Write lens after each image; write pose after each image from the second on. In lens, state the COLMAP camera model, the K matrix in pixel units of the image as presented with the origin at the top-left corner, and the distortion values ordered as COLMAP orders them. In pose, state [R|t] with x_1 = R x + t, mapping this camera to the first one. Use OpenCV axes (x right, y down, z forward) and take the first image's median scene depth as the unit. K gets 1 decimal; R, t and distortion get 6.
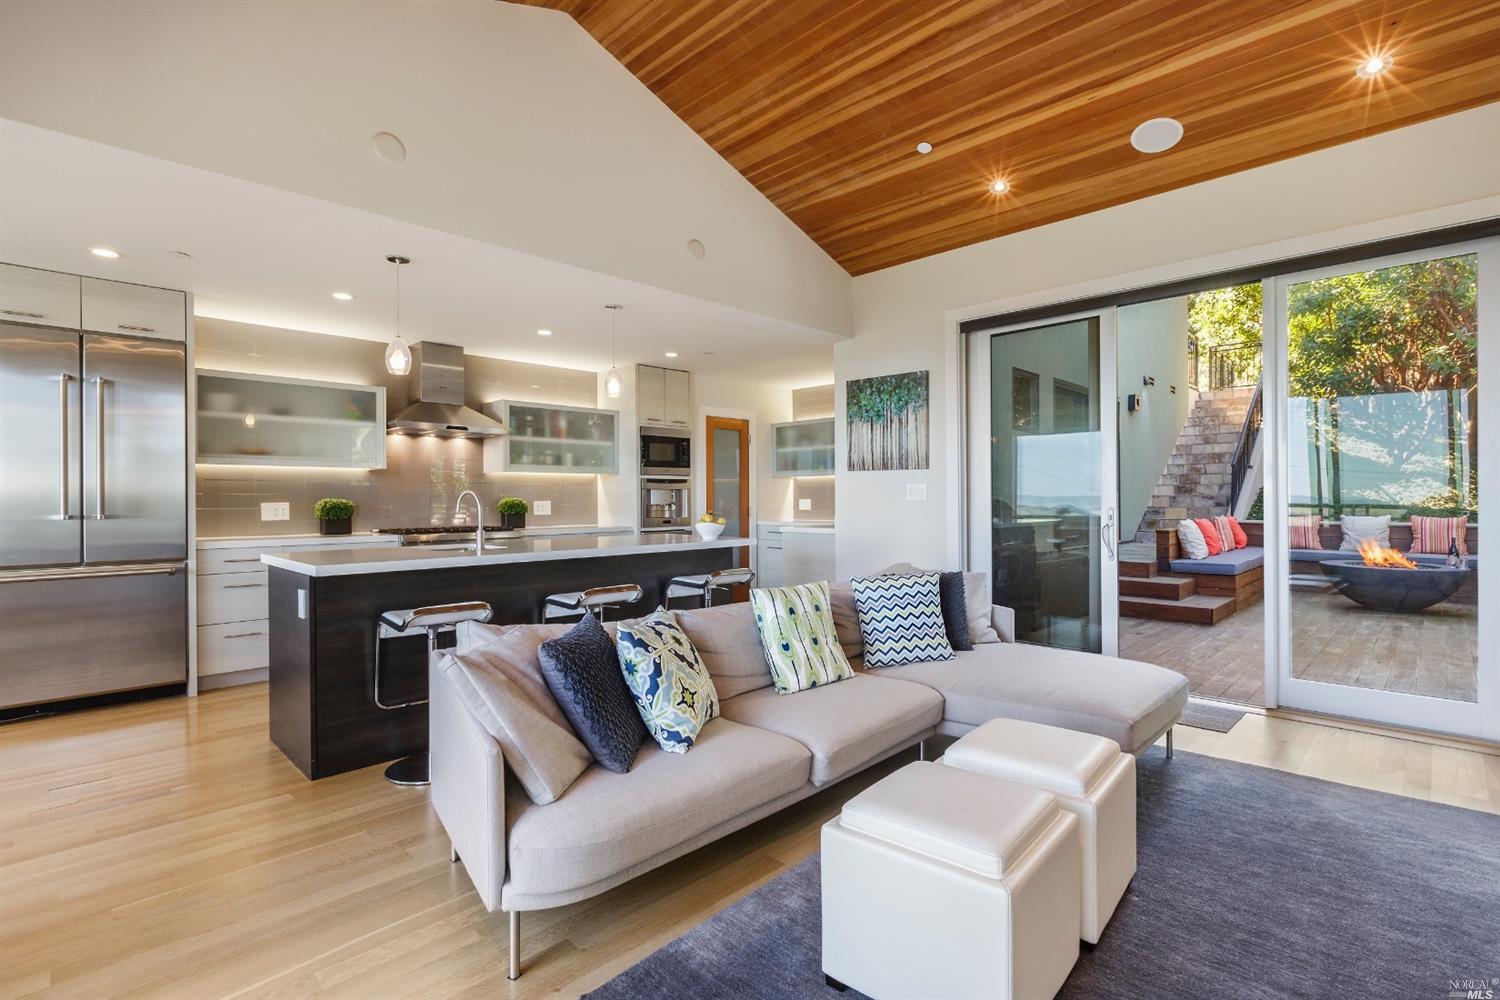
lens RADIAL K [[703.7, 0, 751.1], [0, 703.7, 494.5], [0, 0, 1]] dist [0.002022, 0.000420]
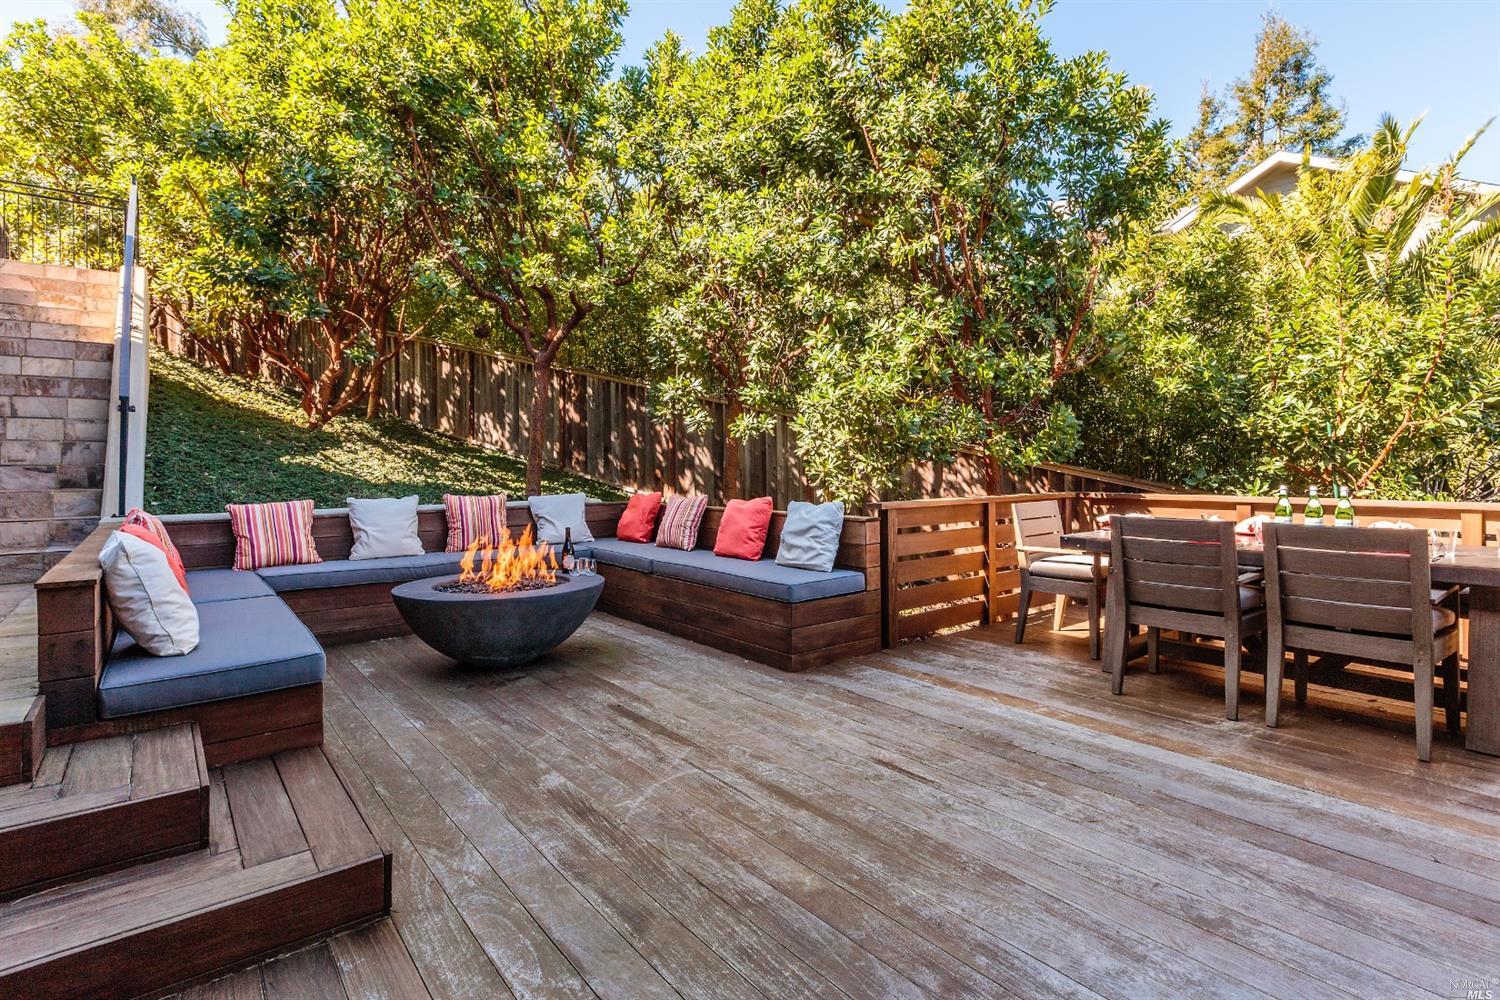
lens RADIAL K [[744.1, 0, 799.4], [0, 744.1, 459.7], [0, 0, 1]] dist [0.006386, 0.000620]
pose [[0.089718, 0.012089, 0.995894, 0.217552], [0.003644, 0.999916, -0.012466, 0.006028], [-0.995961, 0.004747, 0.089666, 0.470071]]
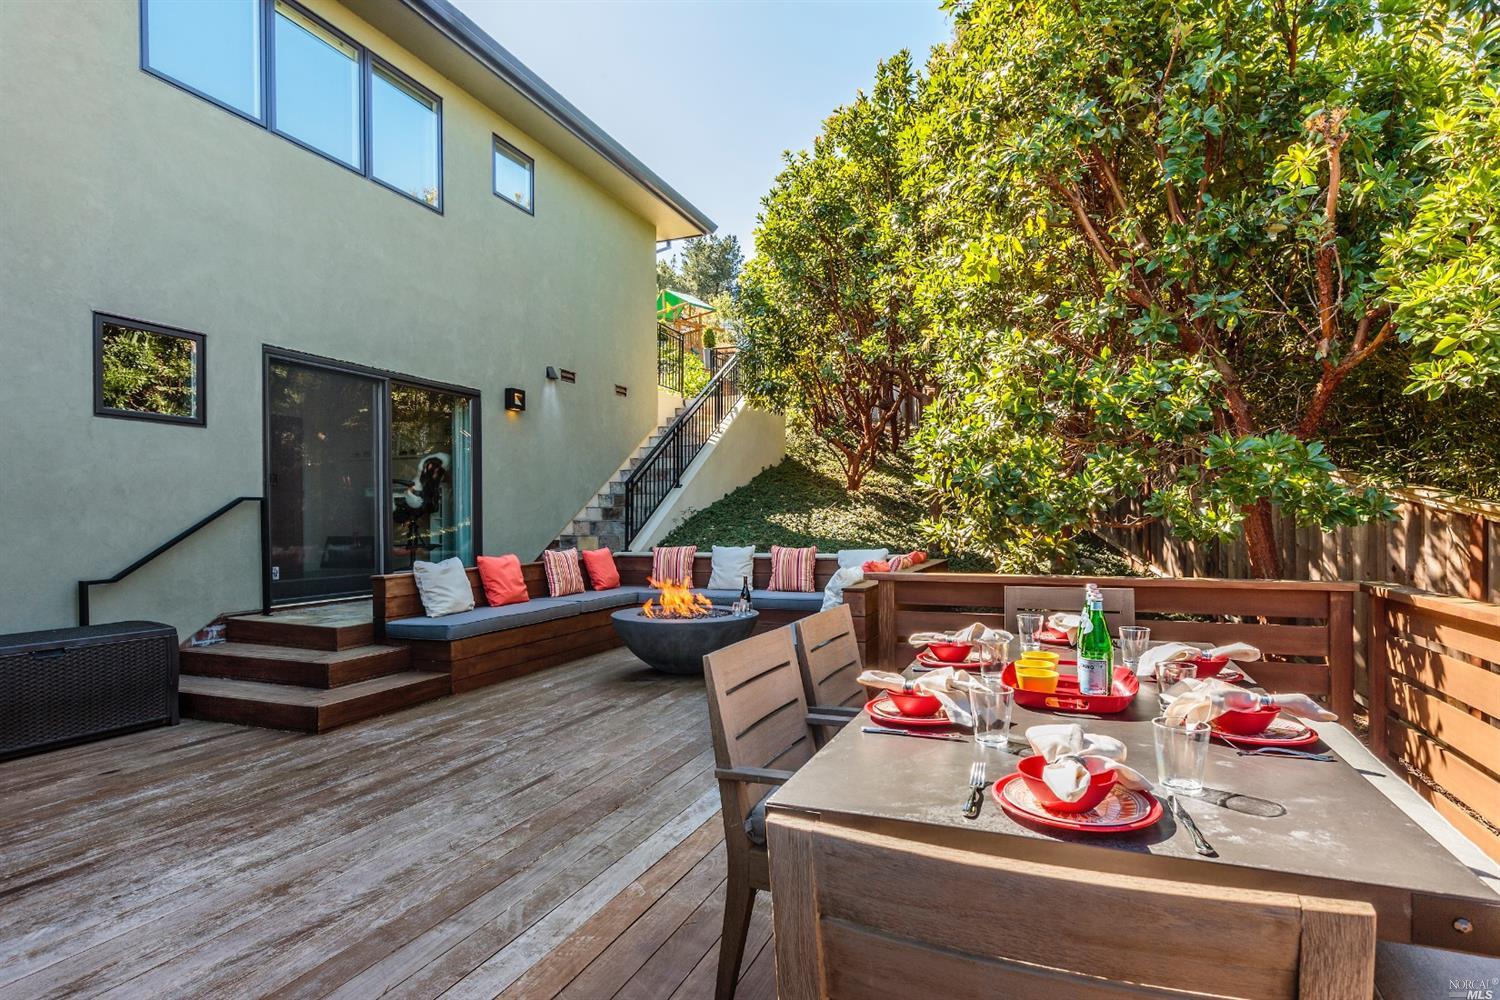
lens RADIAL K [[782.4, 0, 765.9], [0, 782.4, 511.8], [0, 0, 1]] dist [-0.001999, -0.001992]
pose [[0.918008, 0.005158, 0.396529, 0.433623], [-0.001845, 0.999960, -0.008736, -0.000782], [-0.396558, 0.007288, 0.917981, 0.125860]]
